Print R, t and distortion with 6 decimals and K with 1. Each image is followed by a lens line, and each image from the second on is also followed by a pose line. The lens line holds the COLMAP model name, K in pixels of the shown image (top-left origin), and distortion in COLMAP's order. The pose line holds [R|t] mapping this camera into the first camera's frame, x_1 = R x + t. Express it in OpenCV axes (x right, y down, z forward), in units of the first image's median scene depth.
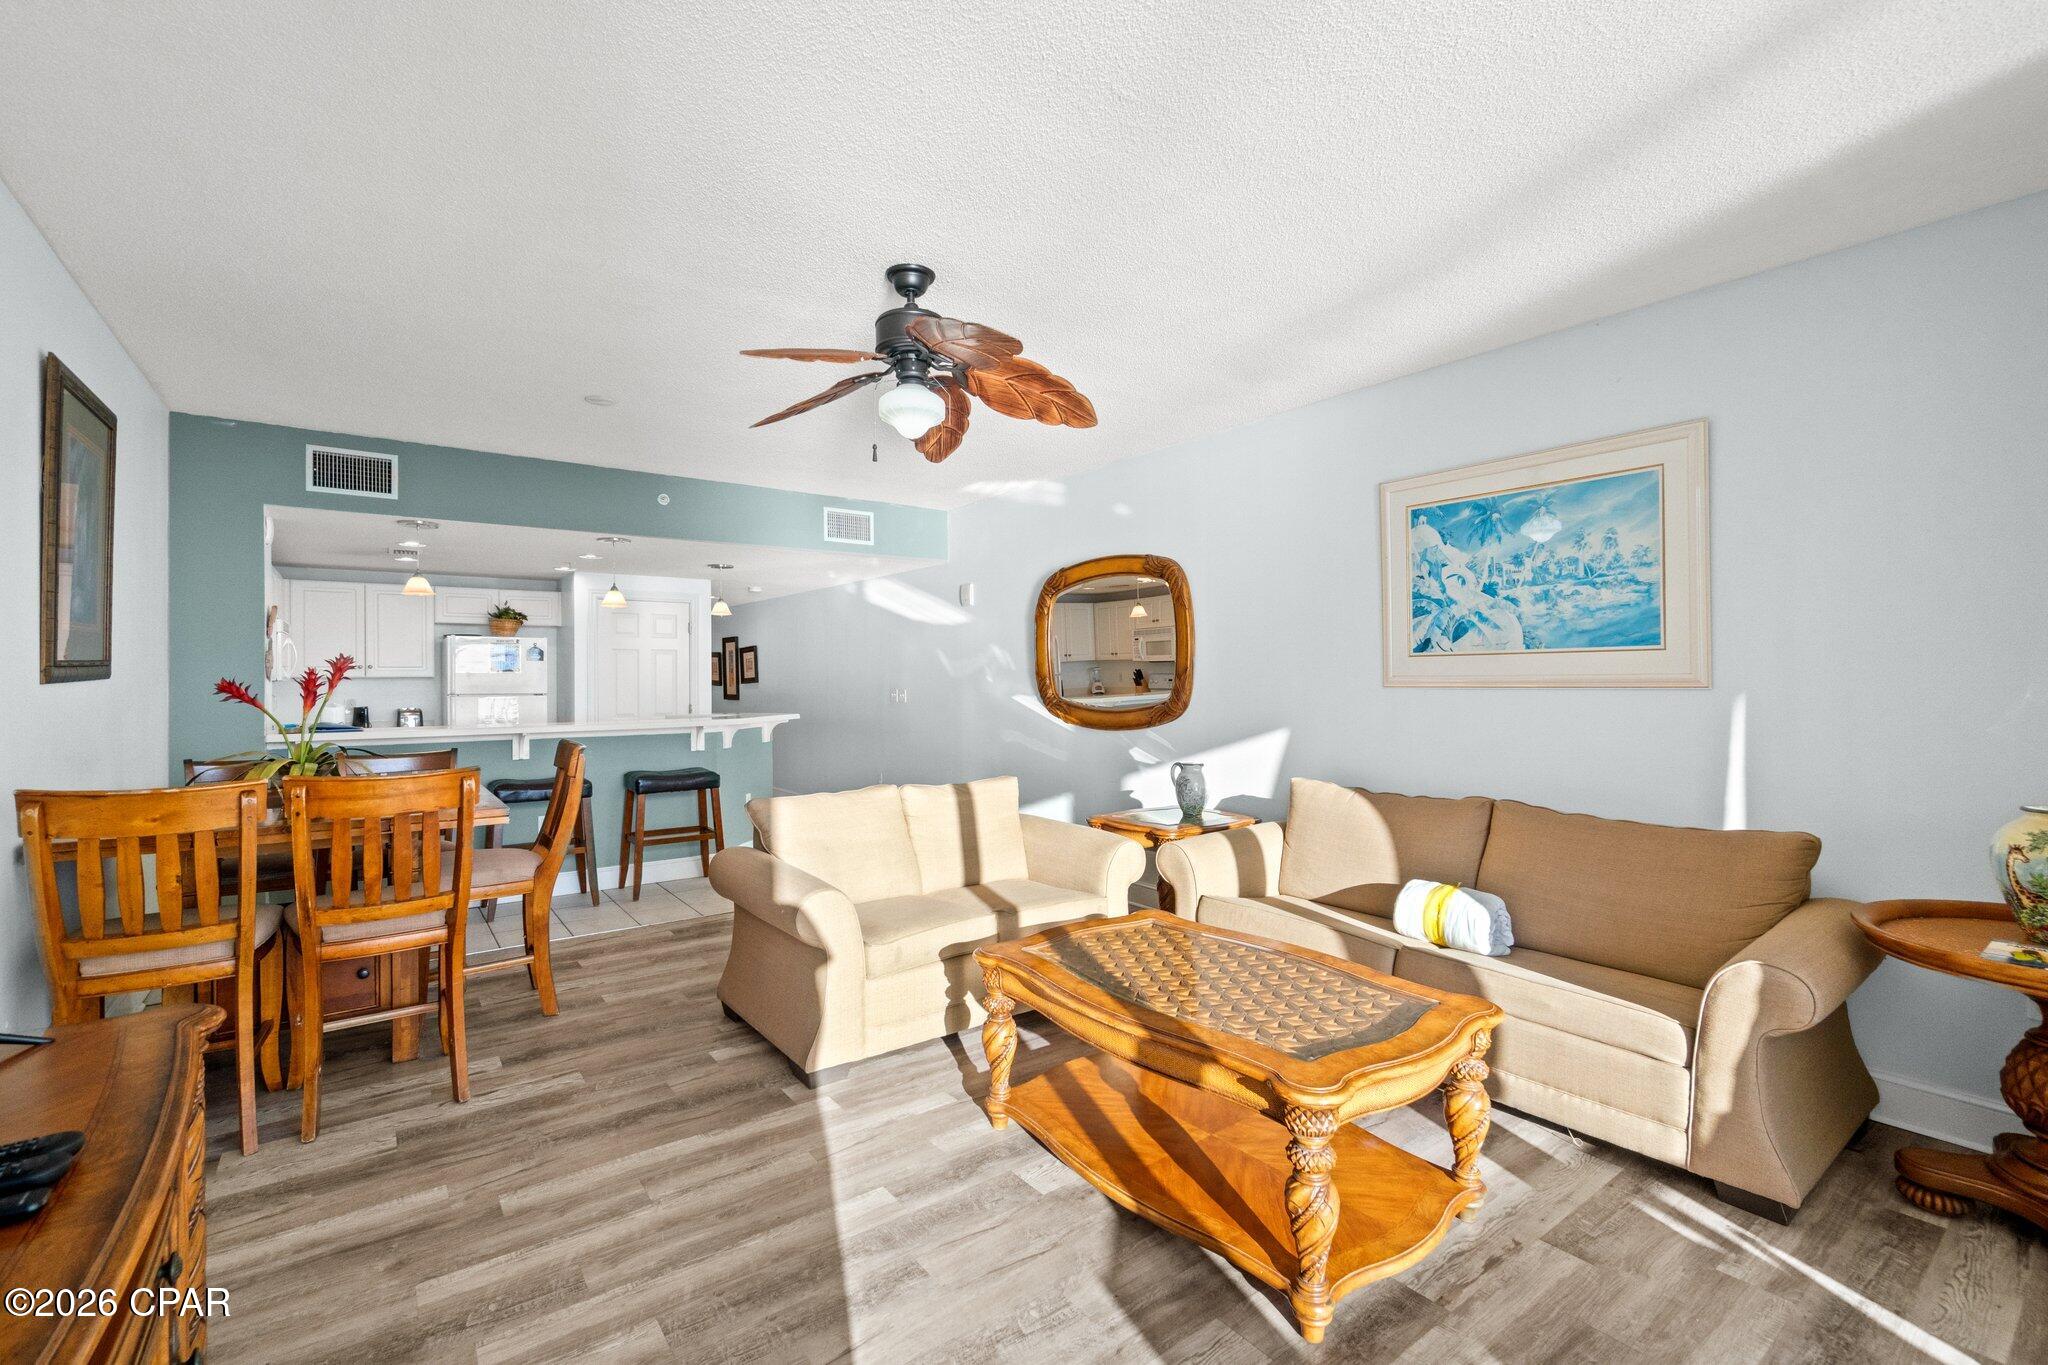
lens RADIAL K [[886.6, 0, 1028.9], [0, 886.6, 681.4], [0, 0, 1]] dist [-0.003080, 0.000249]
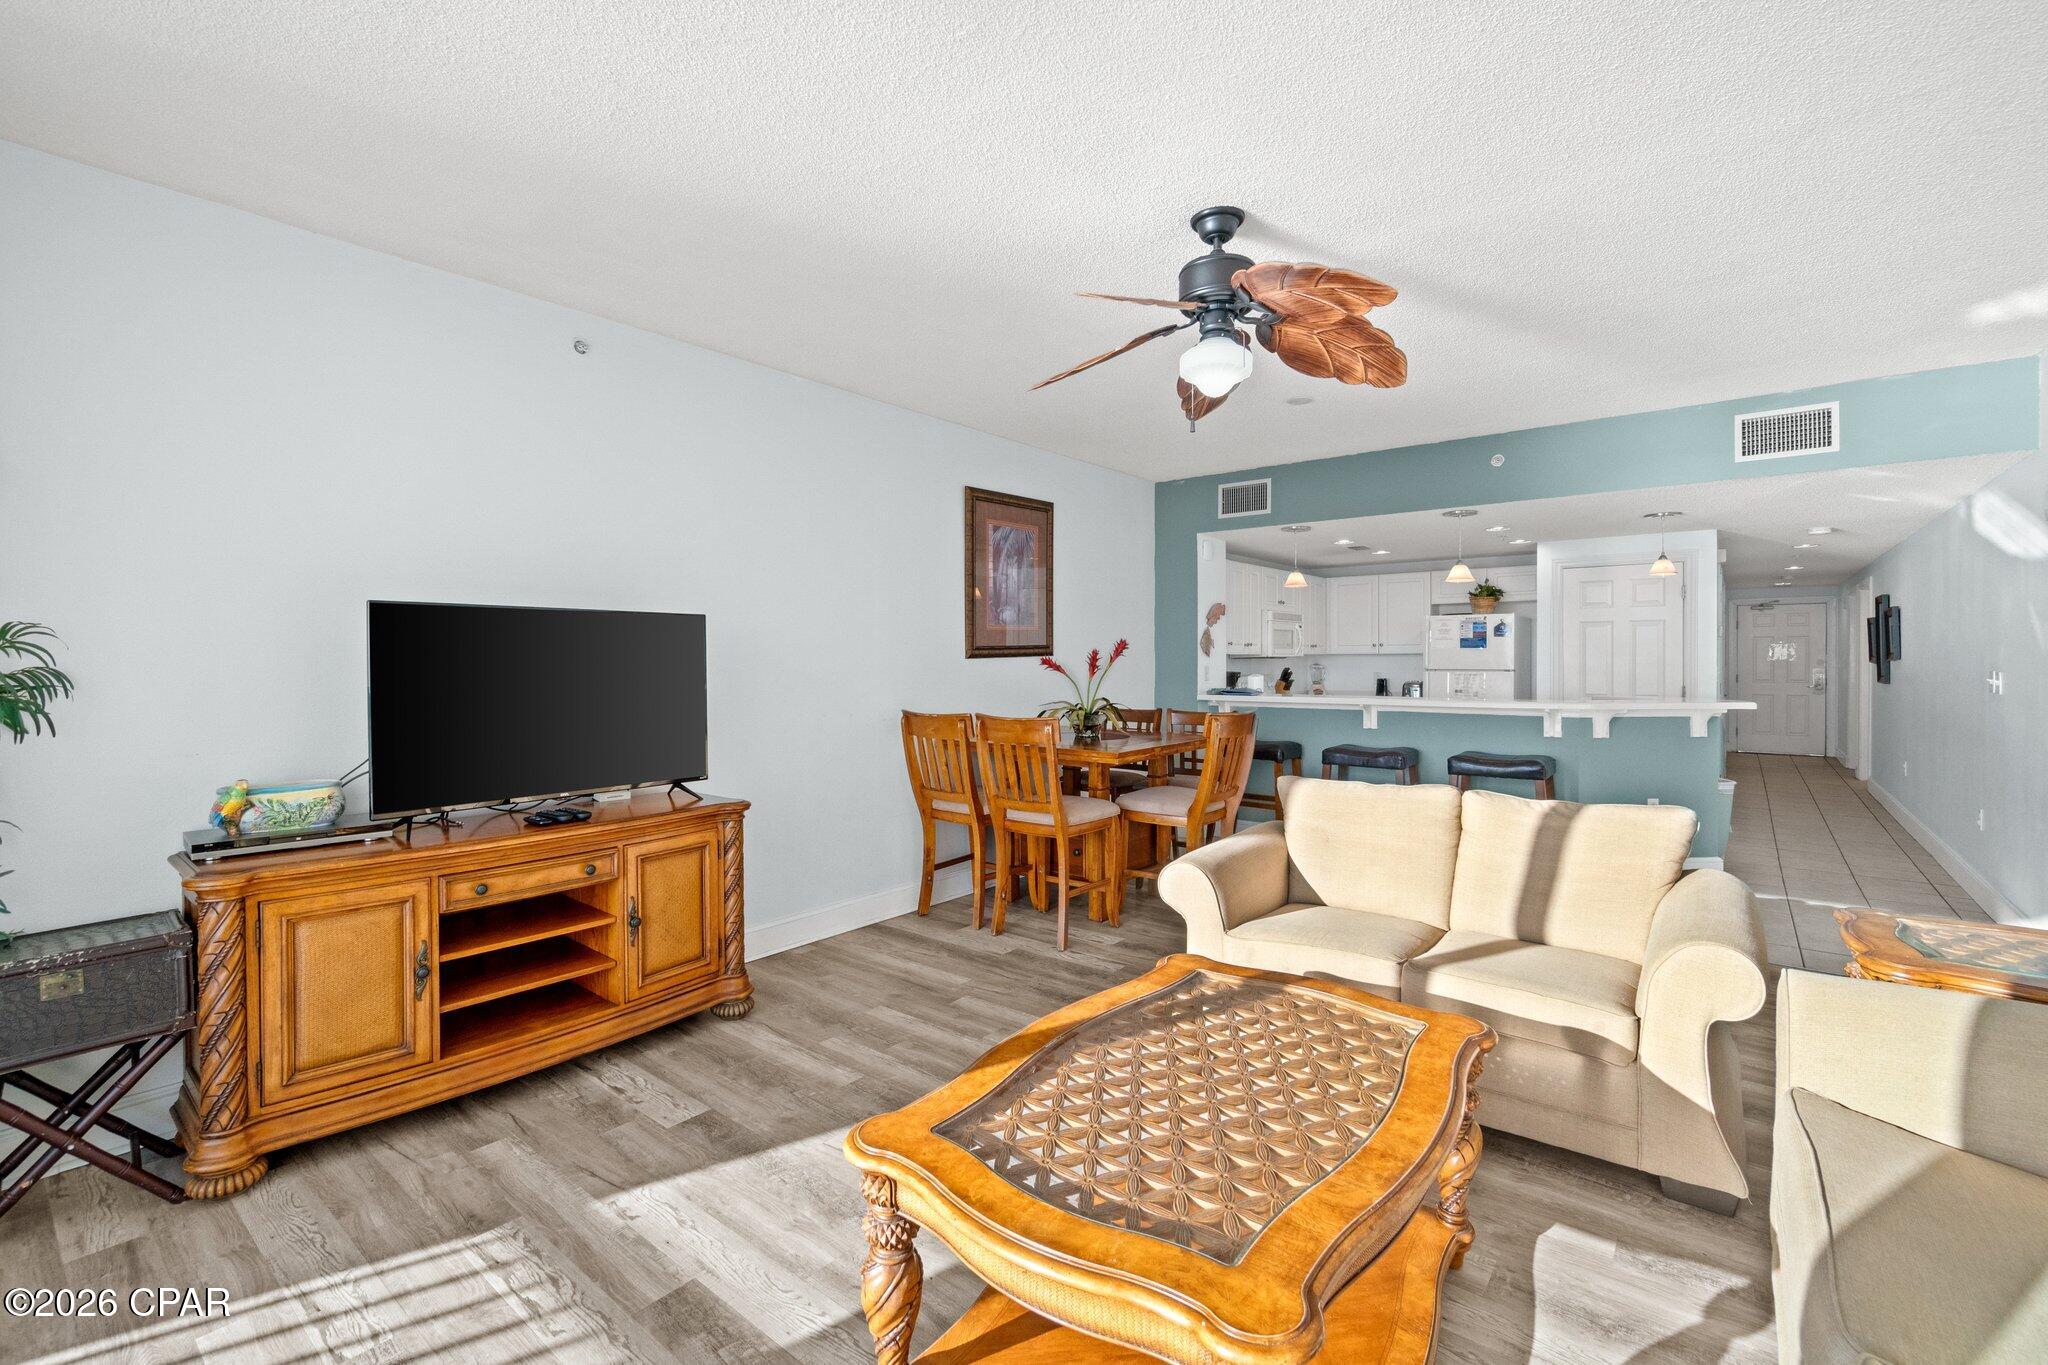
lens RADIAL K [[886.6, 0, 1008.2], [0, 886.6, 670.2], [0, 0, 1]] dist [-0.003080, 0.000249]
pose [[0.238184, 0.015165, -0.971102, 0.566485], [-0.001425, 0.999882, 0.015265, -0.000387], [0.971219, -0.002252, 0.238178, 0.450597]]
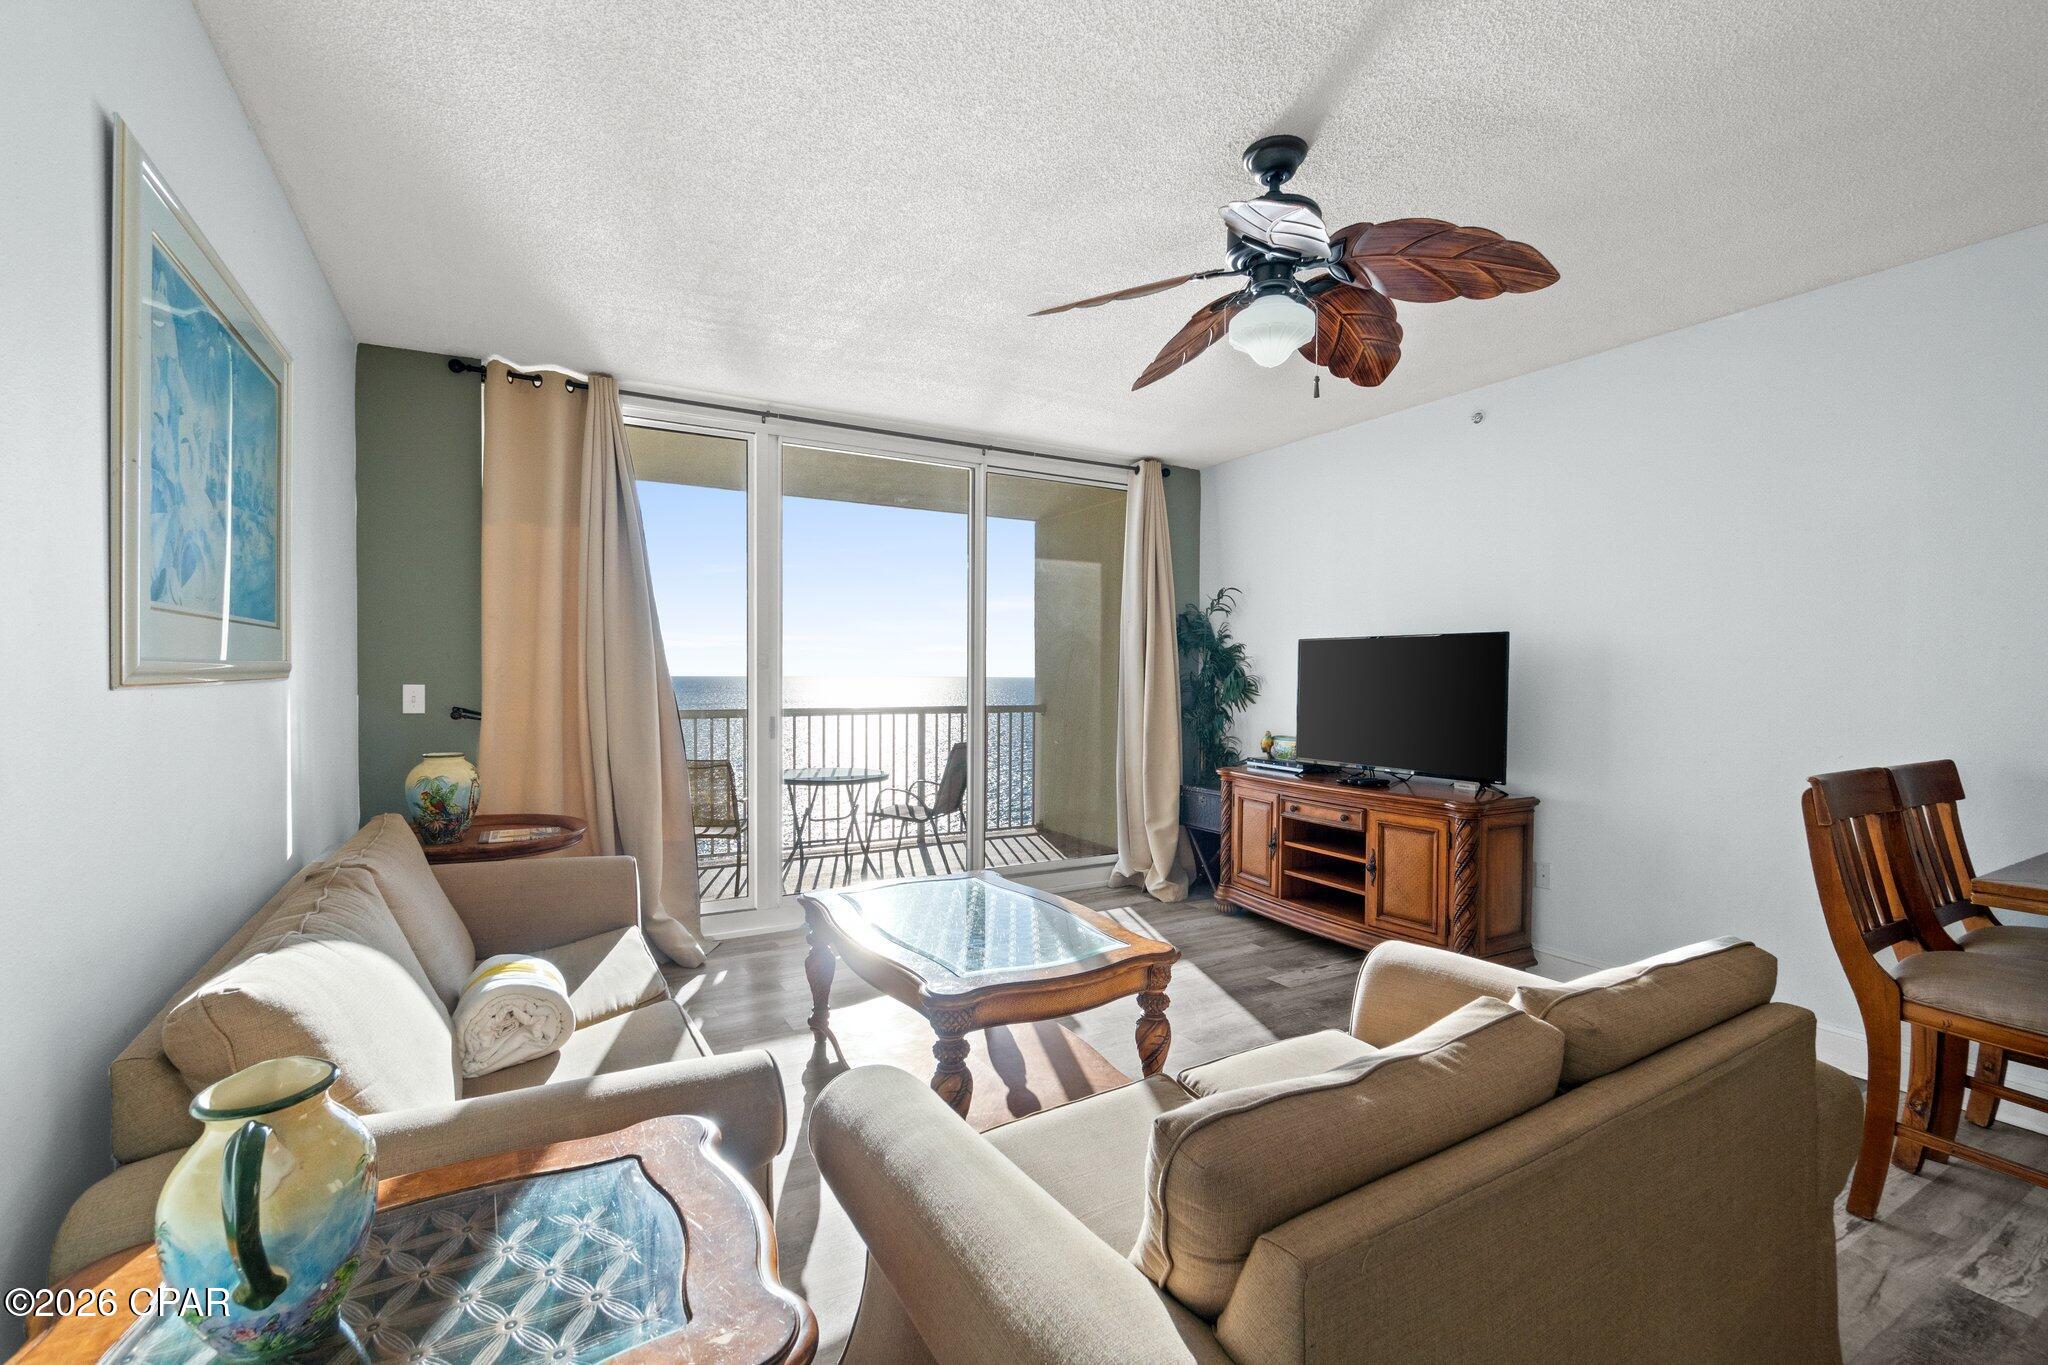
lens RADIAL K [[886.6, 0, 1027.6], [0, 886.6, 688.3], [0, 0, 1]] dist [-0.003080, 0.000249]
pose [[-0.992047, -0.001651, 0.125855, -0.015643], [0.000917, 0.999793, 0.020345, -0.000762], [-0.125862, 0.020299, -0.991840, 1.443739]]
